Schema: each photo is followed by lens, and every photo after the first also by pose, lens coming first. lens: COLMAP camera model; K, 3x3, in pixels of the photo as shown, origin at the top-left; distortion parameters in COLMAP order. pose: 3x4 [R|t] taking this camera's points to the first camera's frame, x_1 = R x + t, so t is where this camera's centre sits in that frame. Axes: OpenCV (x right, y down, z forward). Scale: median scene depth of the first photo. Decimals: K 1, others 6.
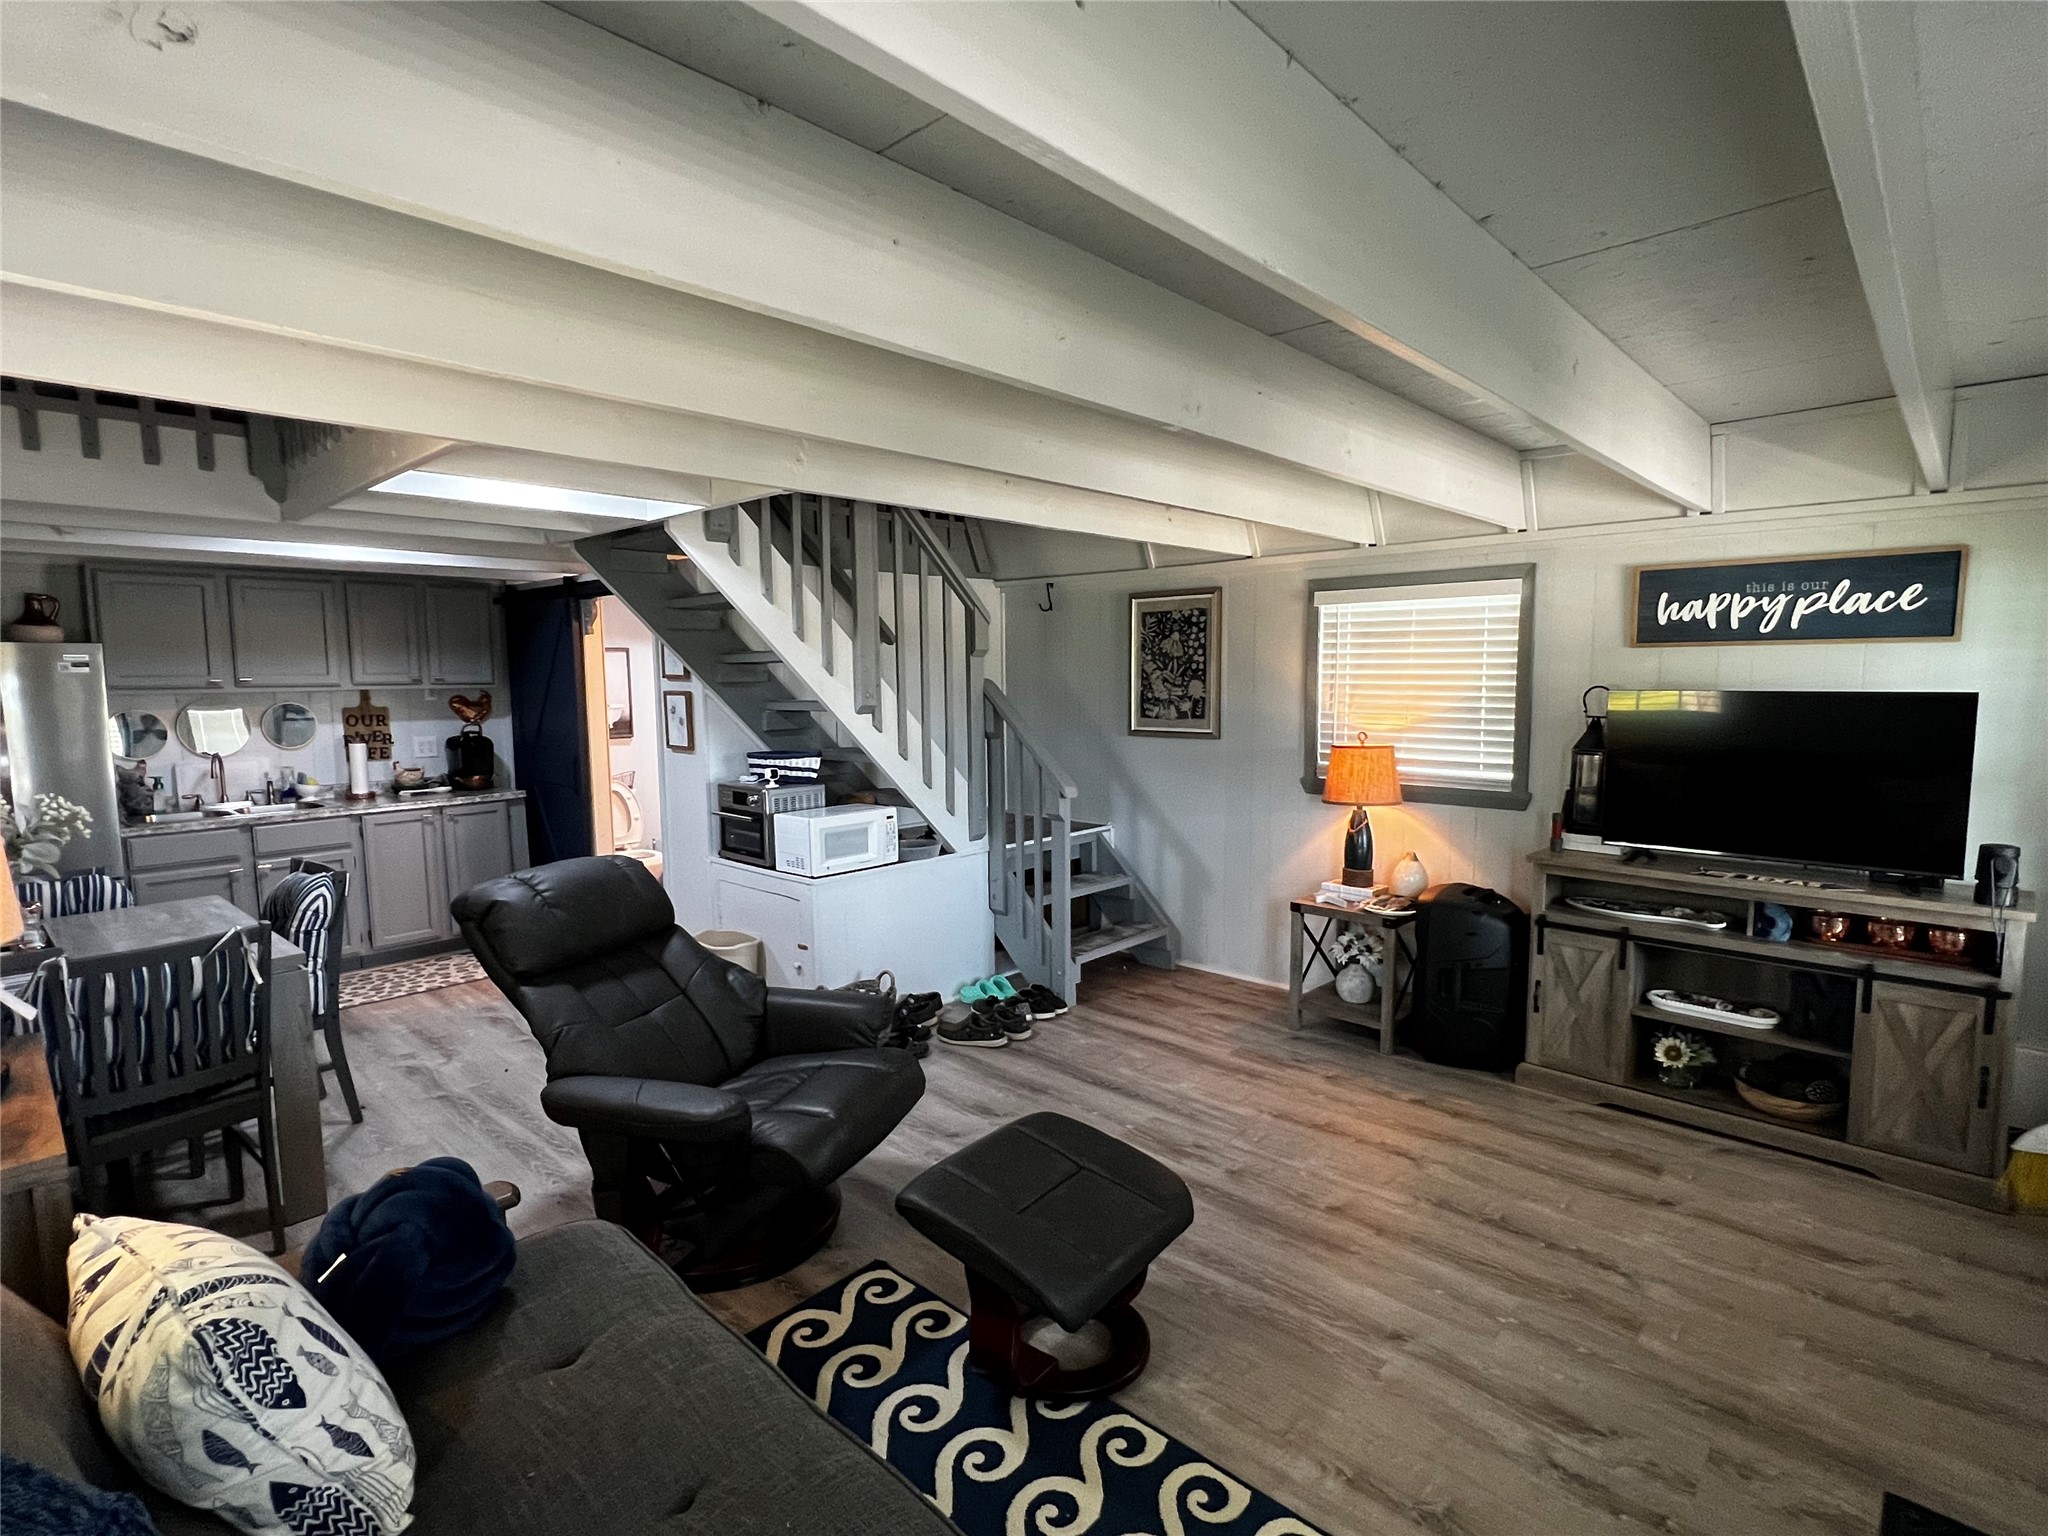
lens RADIAL K [[1008.4, 0, 1024.0], [0, 1008.4, 768.0], [0, 0, 1]] dist [0.003617, 0.000595]
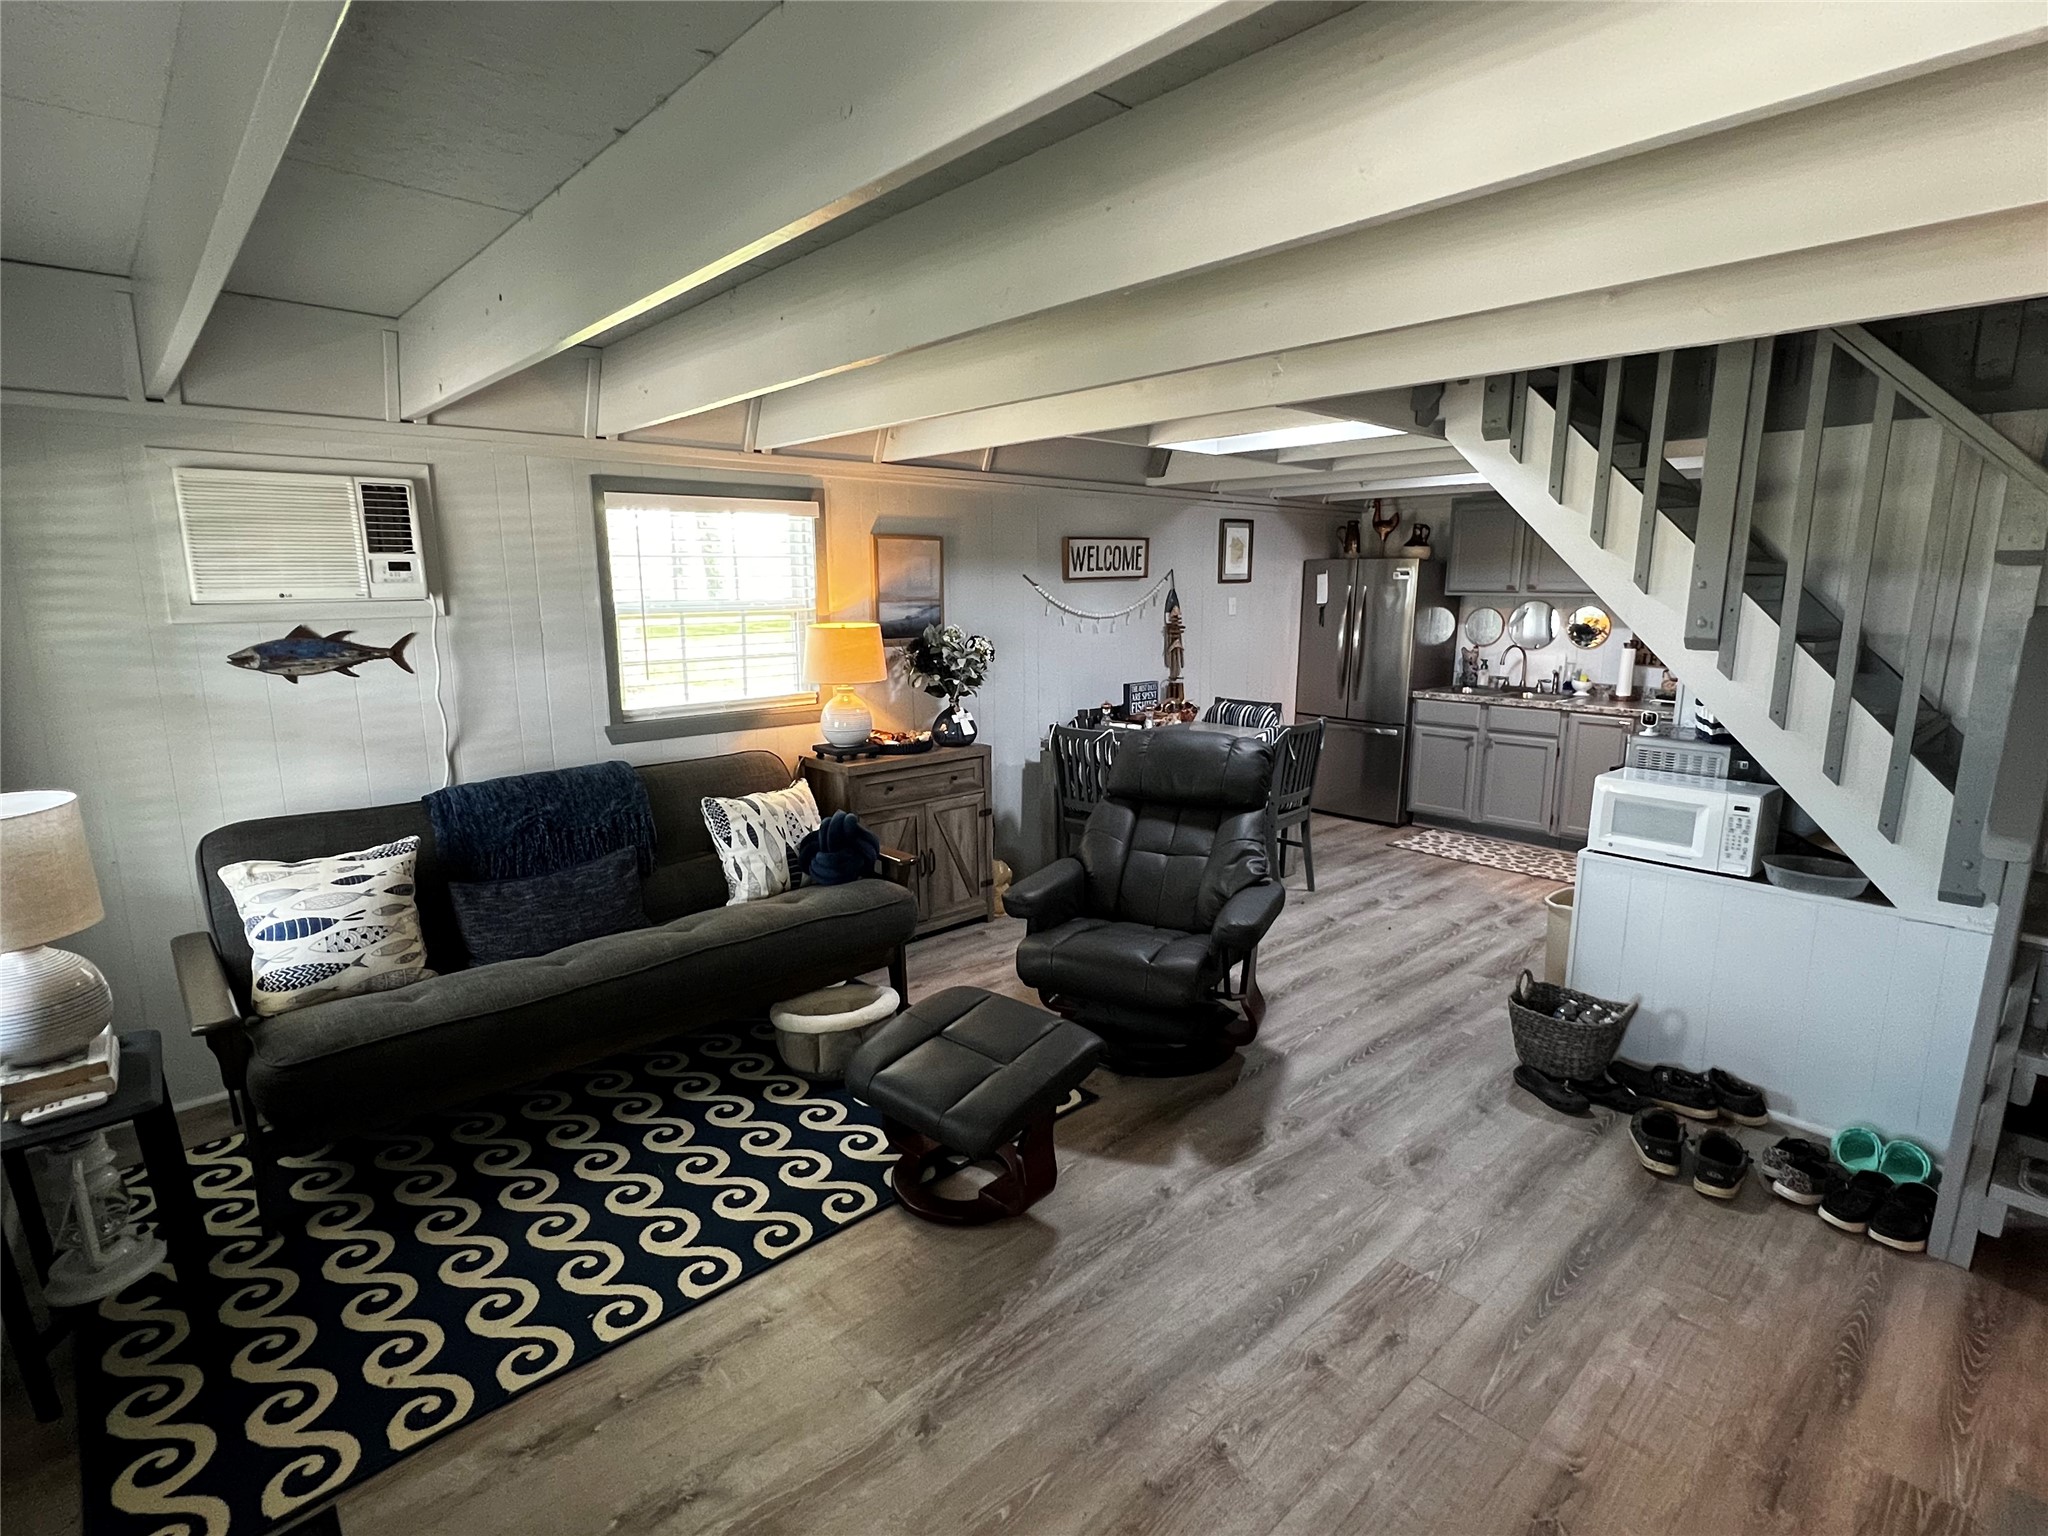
lens RADIAL K [[1008.4, 0, 1024.0], [0, 1008.4, 768.0], [0, 0, 1]] dist [0.003617, 0.000595]
pose [[-0.081858, 0.192386, -0.977899, 0.479093], [-0.095446, 0.975169, 0.199838, -0.056322], [0.992063, 0.109695, -0.061463, 0.485650]]
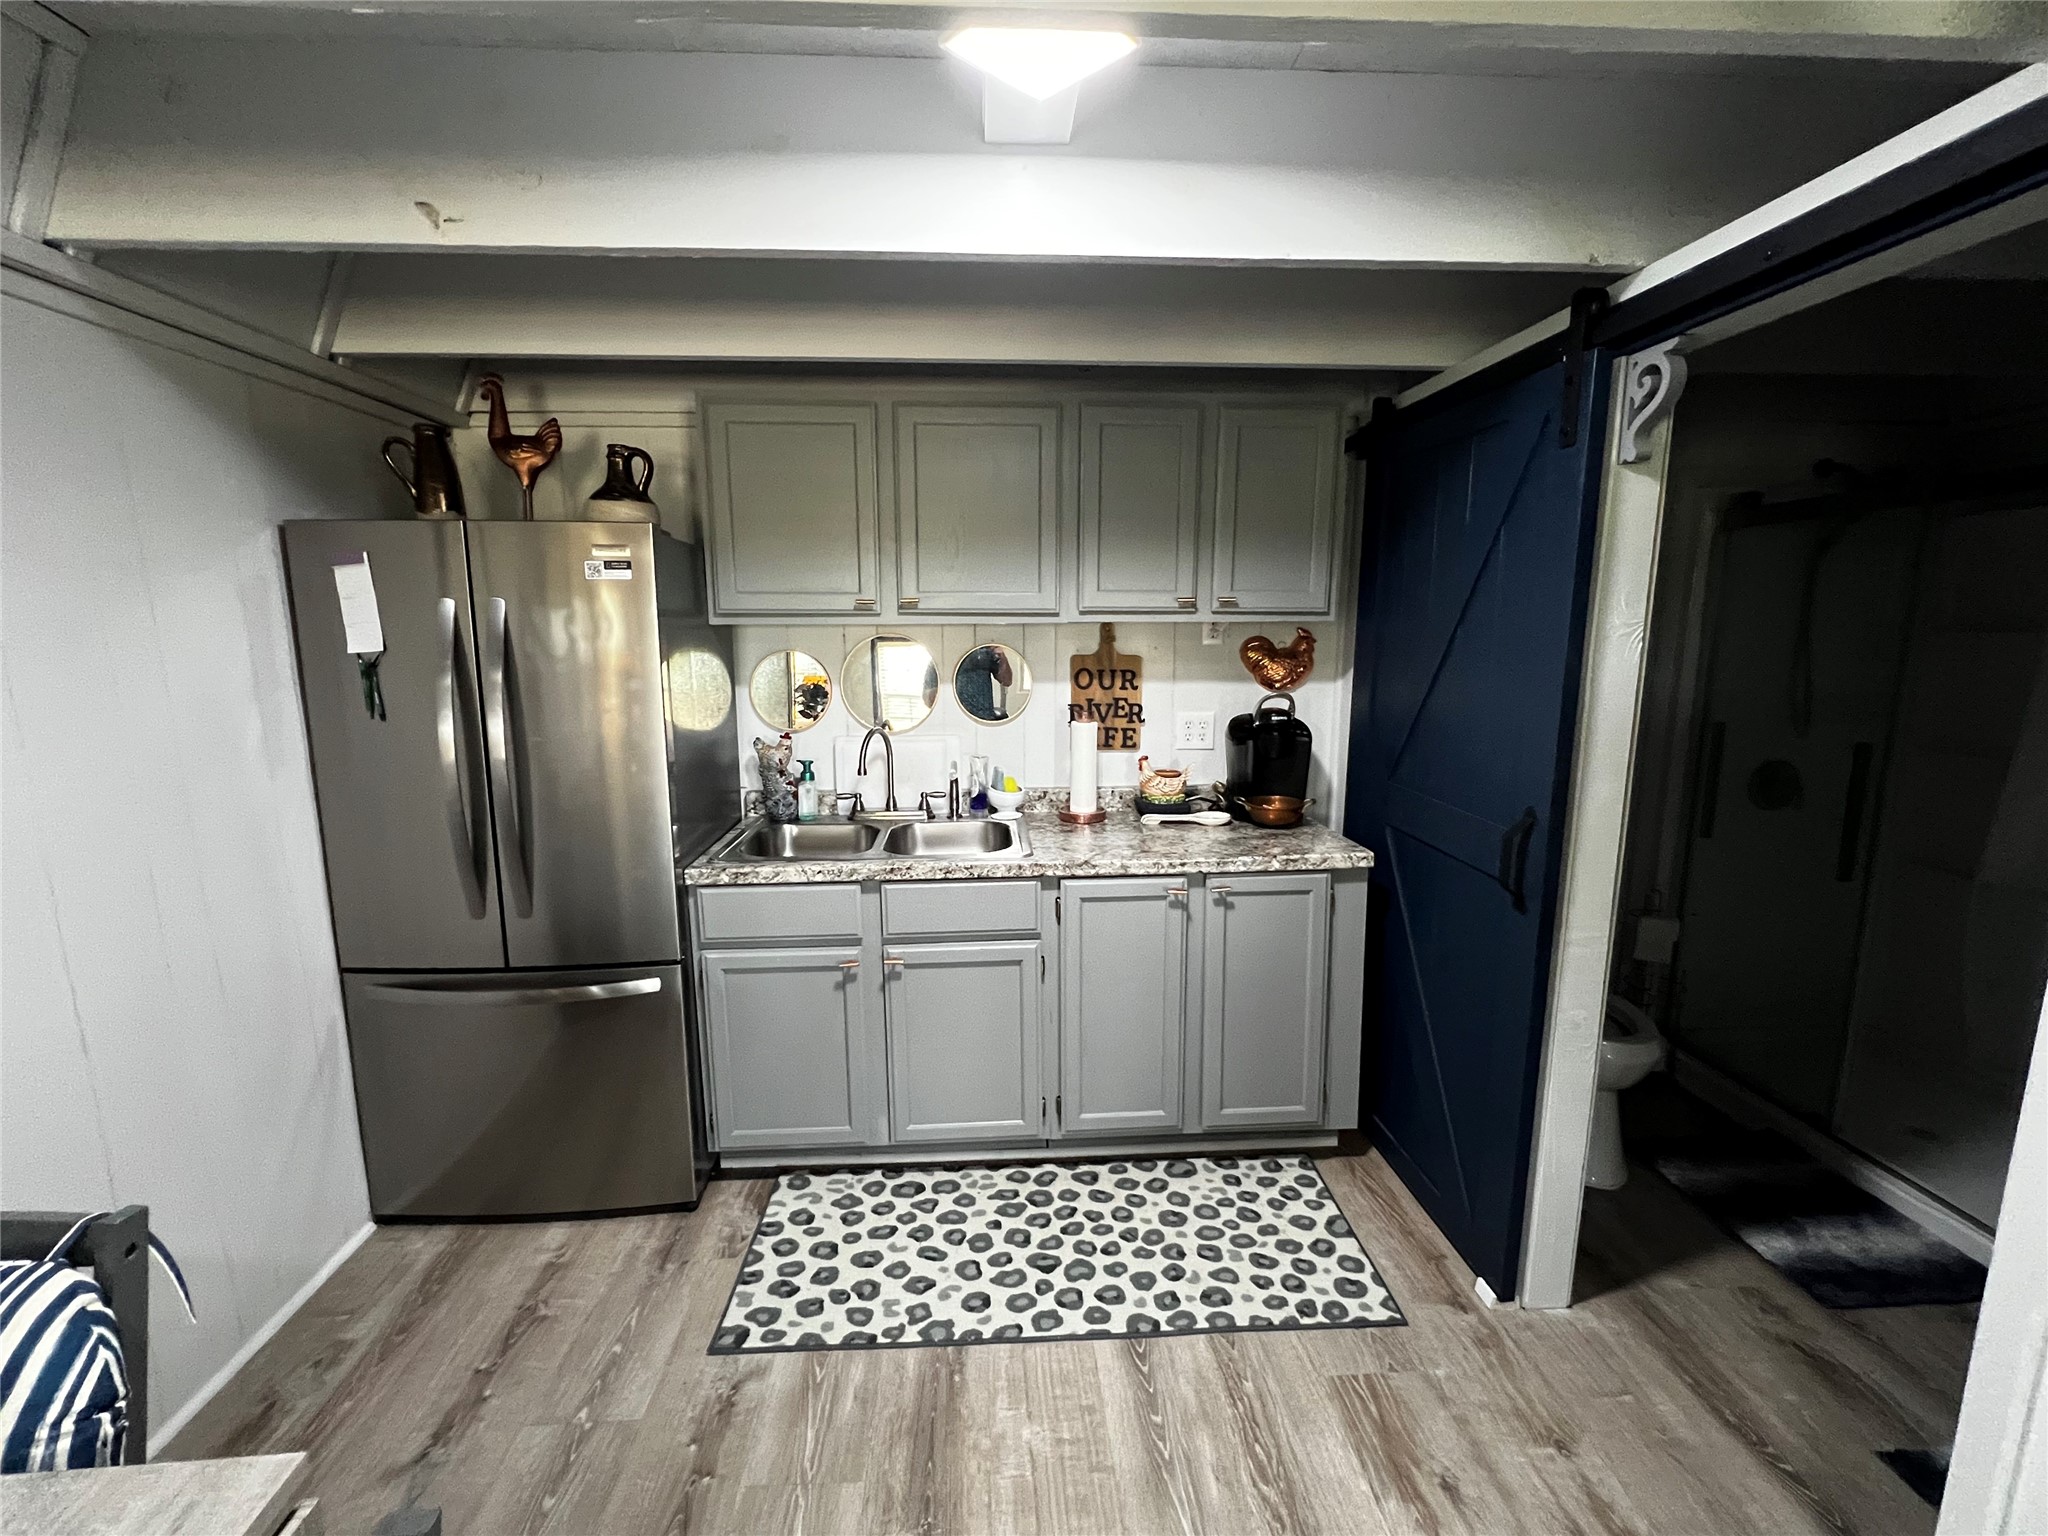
lens RADIAL K [[865.5, 0, 1024.0], [0, 865.5, 768.0], [0, 0, 1]] dist [0.000005, -0.000169]
pose [[0.722239, 0.125545, -0.680154, -0.388527], [-0.071109, 0.991655, 0.107534, -0.050895], [0.687978, -0.029300, 0.725139, 0.684000]]
